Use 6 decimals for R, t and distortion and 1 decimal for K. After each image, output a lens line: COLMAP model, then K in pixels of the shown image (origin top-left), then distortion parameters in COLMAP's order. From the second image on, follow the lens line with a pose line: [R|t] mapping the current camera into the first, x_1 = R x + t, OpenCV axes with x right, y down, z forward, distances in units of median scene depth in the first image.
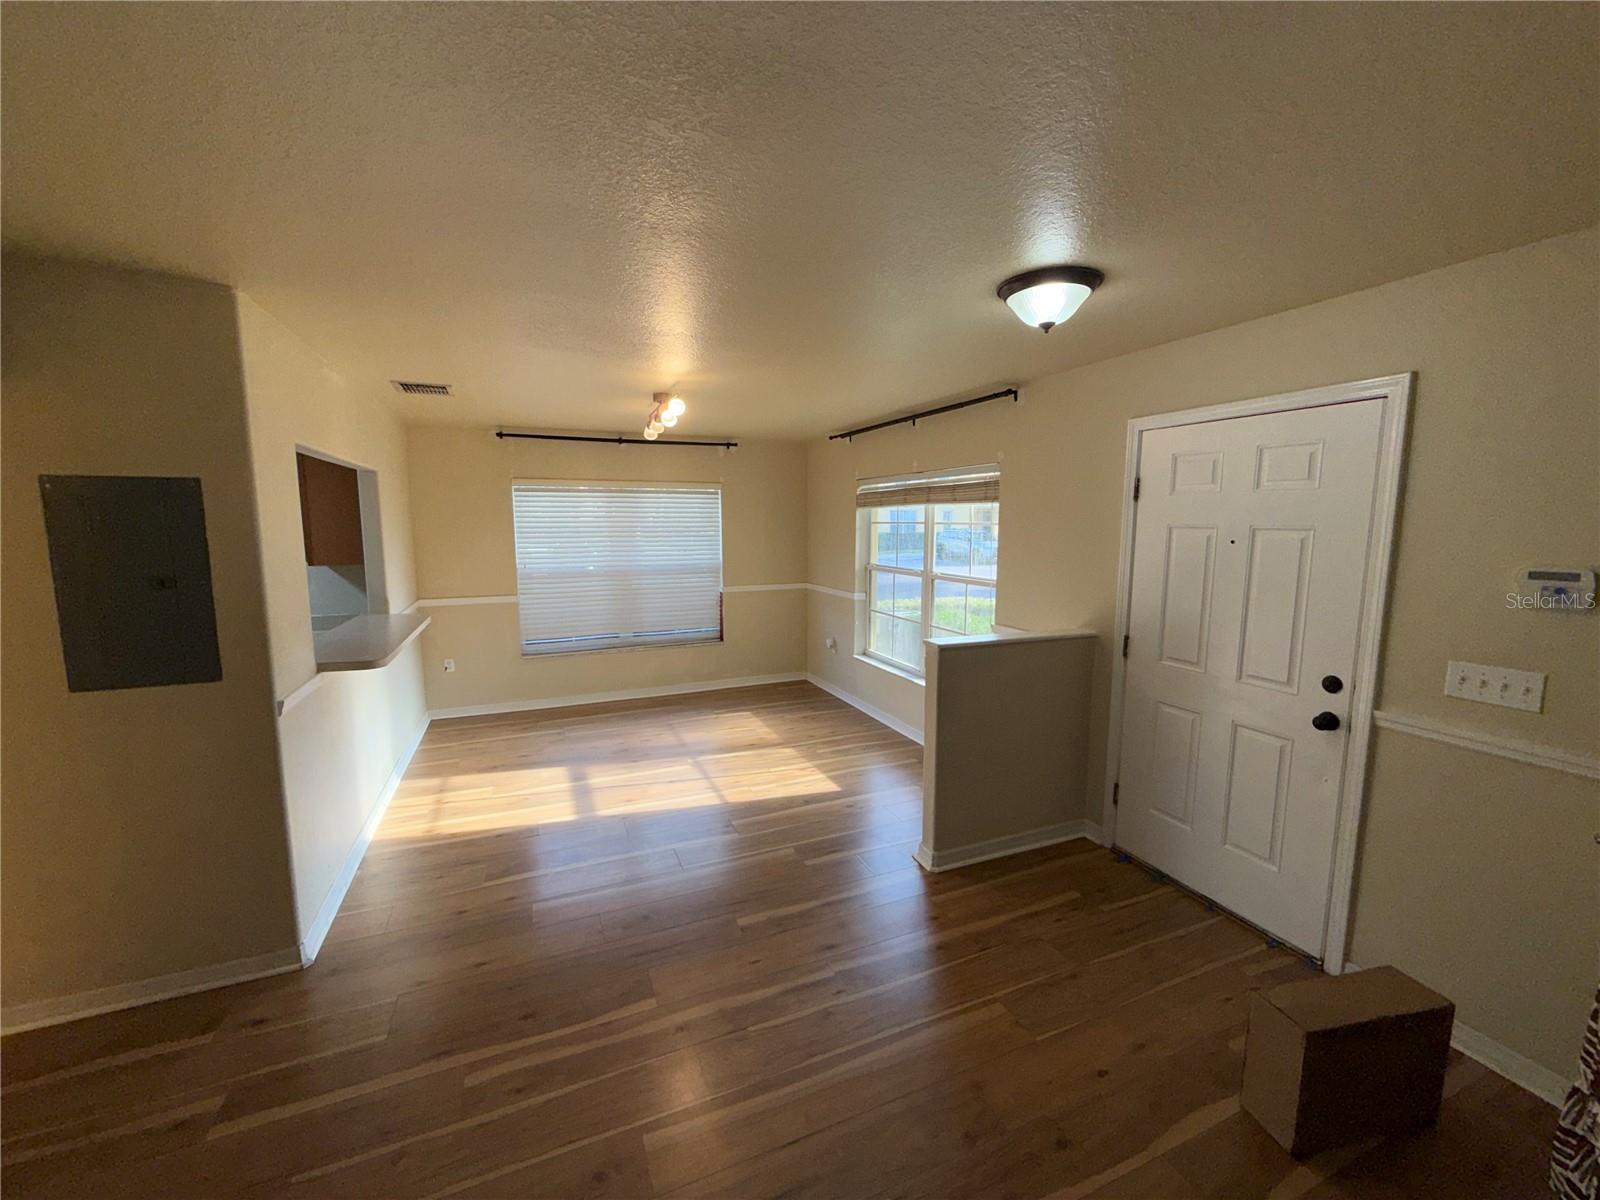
lens RADIAL K [[637.6, 0, 795.9], [0, 637.6, 600.3], [0, 0, 1]] dist [-0.000673, -0.000313]
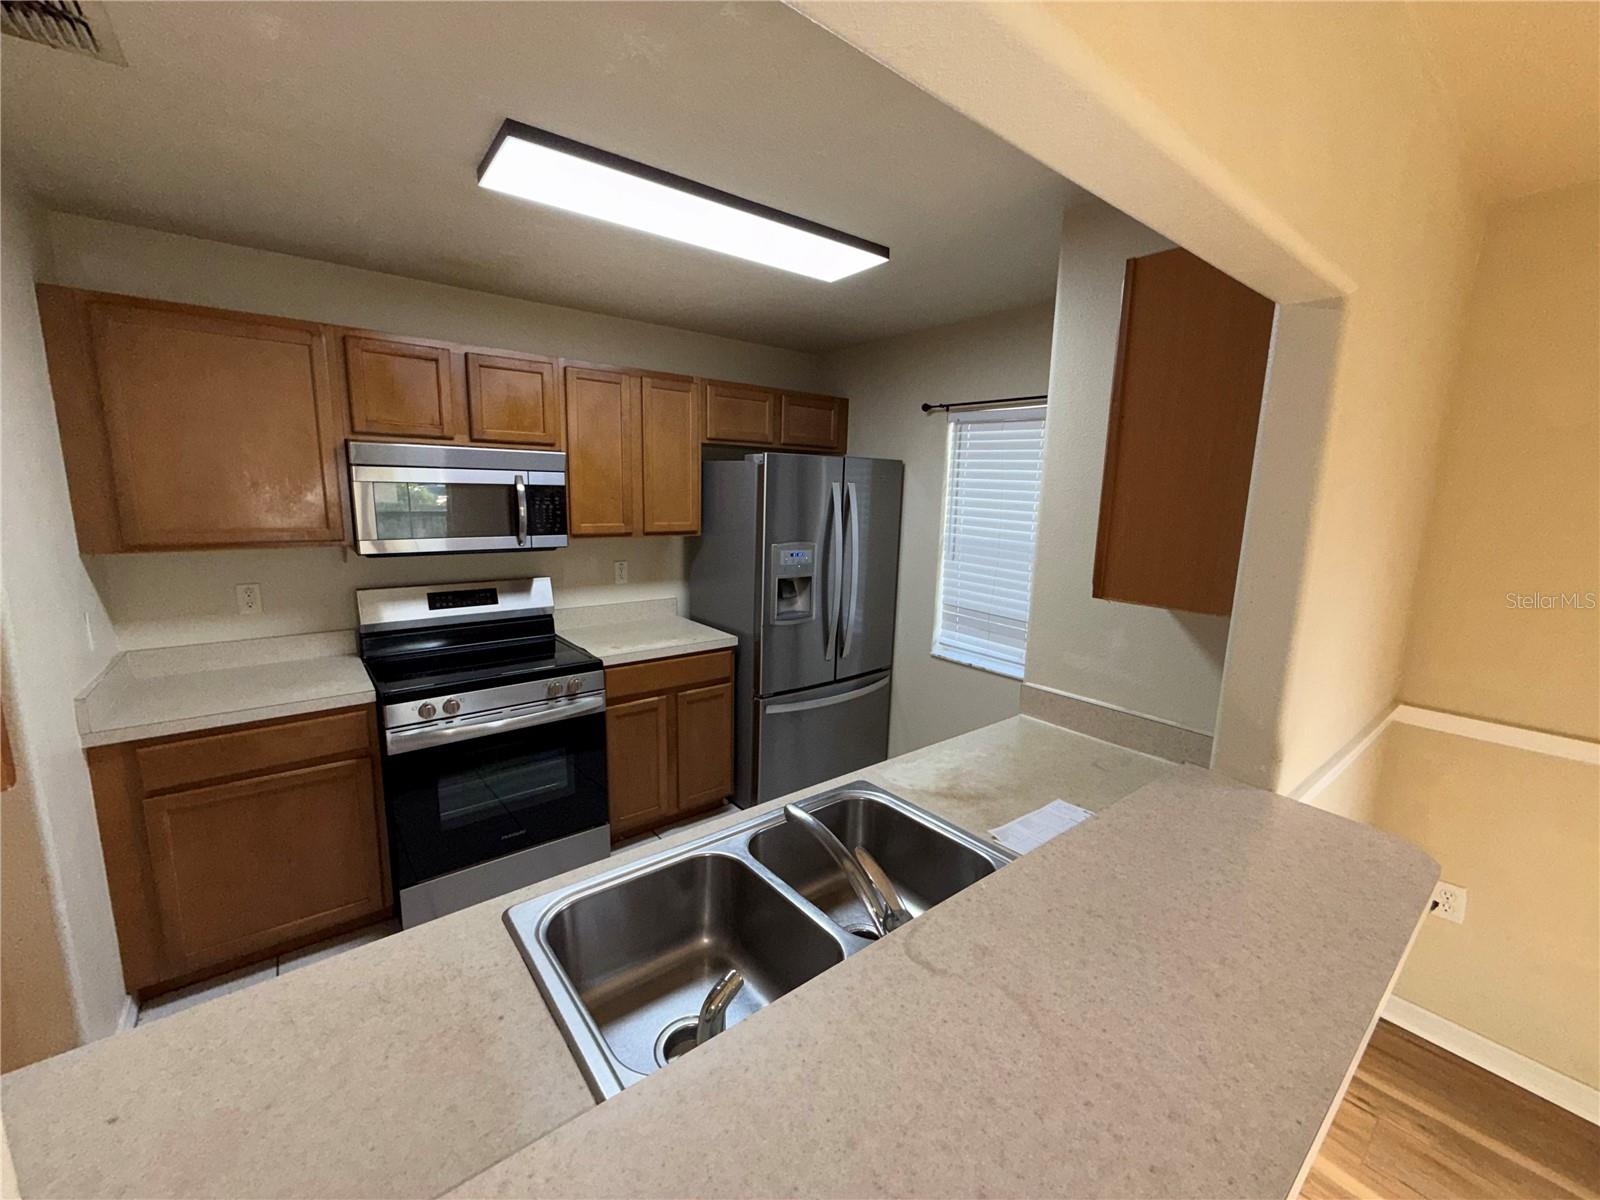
lens RADIAL K [[637.6, 0, 795.9], [0, 637.6, 600.3], [0, 0, 1]] dist [-0.000673, -0.000313]
pose [[0.258825, 0.172822, -0.950338, -0.561752], [-0.144835, 0.979684, 0.138713, -0.101458], [0.955004, 0.101740, 0.278597, 0.911869]]
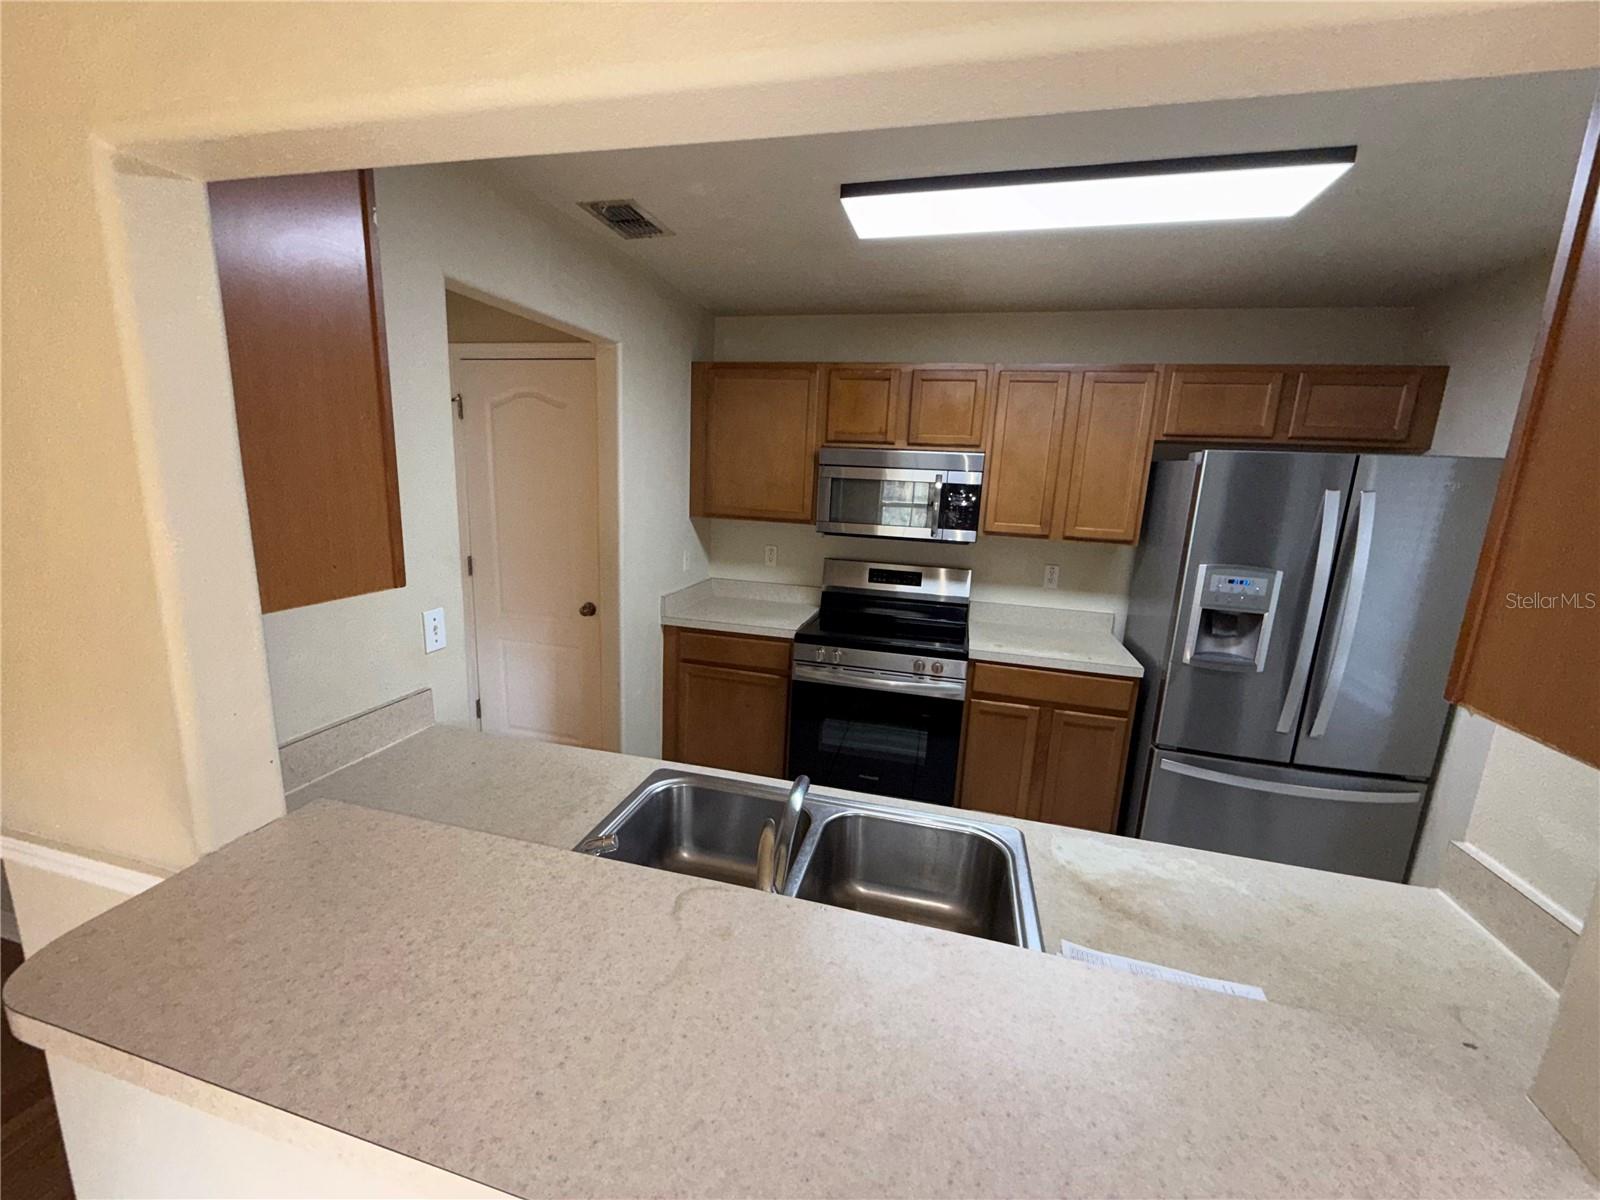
lens RADIAL K [[637.6, 0, 795.9], [0, 637.6, 600.3], [0, 0, 1]] dist [-0.000673, -0.000313]
pose [[-0.611810, 0.132100, -0.779896, -0.591788], [-0.144572, 0.950675, 0.274439, -0.143423], [0.777681, 0.280656, -0.562535, 1.189960]]
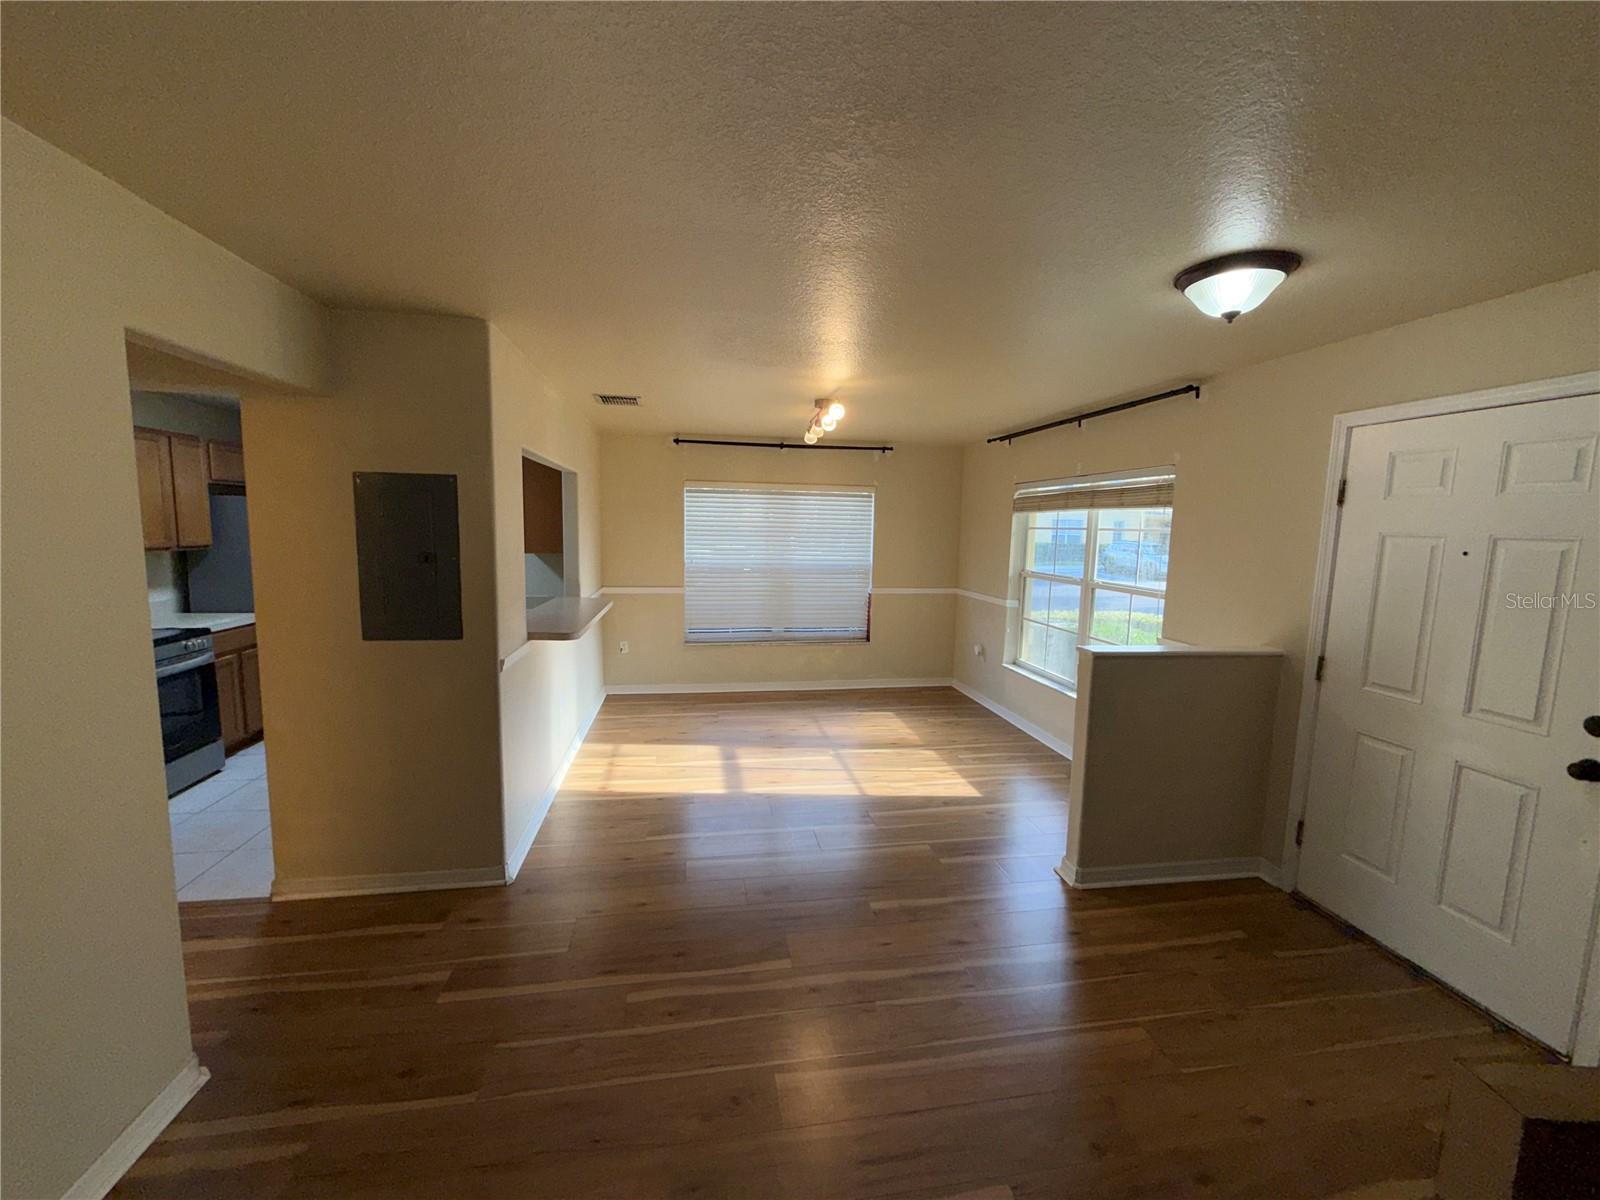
lens RADIAL K [[637.6, 0, 795.9], [0, 637.6, 600.3], [0, 0, 1]] dist [-0.000673, -0.000313]
pose [[0.972296, 0.047344, -0.228908, 0.003634], [-0.049666, 0.998756, -0.004387, 0.017354], [0.228416, 0.015634, 0.973438, -0.038188]]
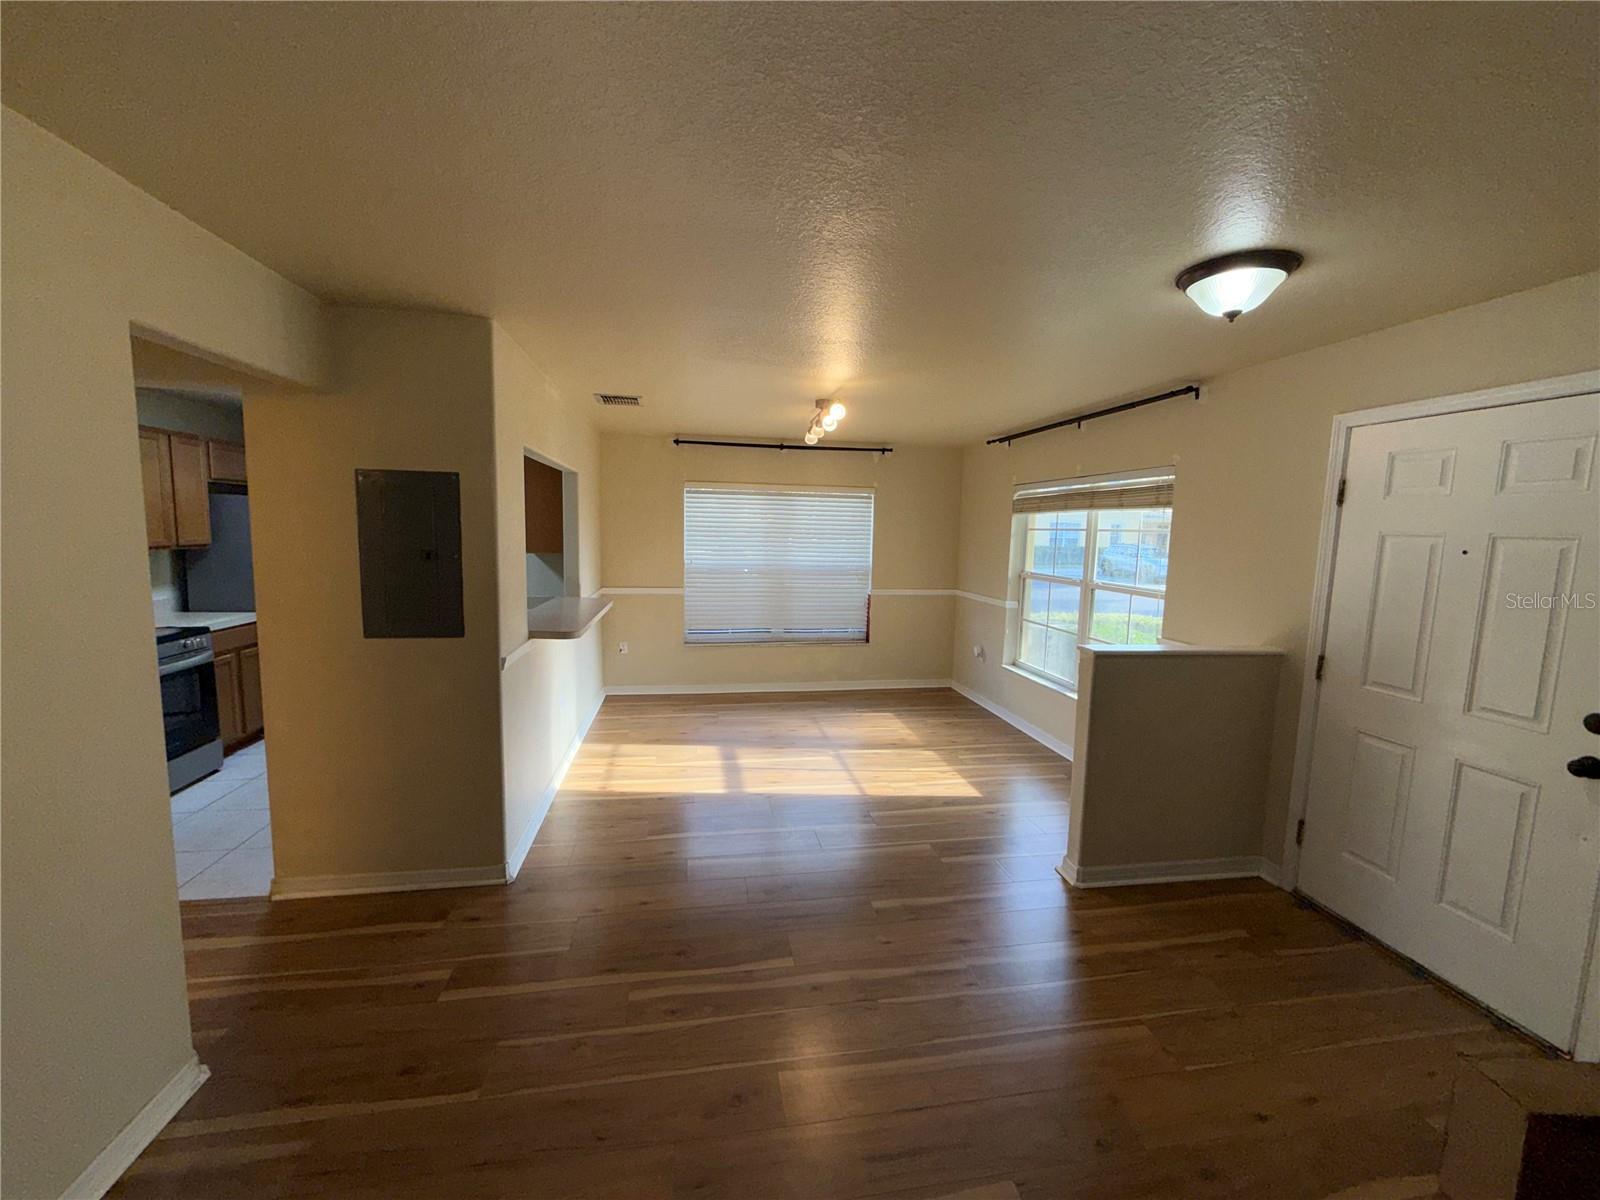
lens RADIAL K [[637.6, 0, 795.9], [0, 637.6, 600.3], [0, 0, 1]] dist [-0.000673, -0.000313]
pose [[0.973028, 0.047799, -0.225680, -0.001630], [-0.051149, 0.998650, -0.009020, 0.023688], [0.224944, 0.020320, 0.974160, -0.040083]]
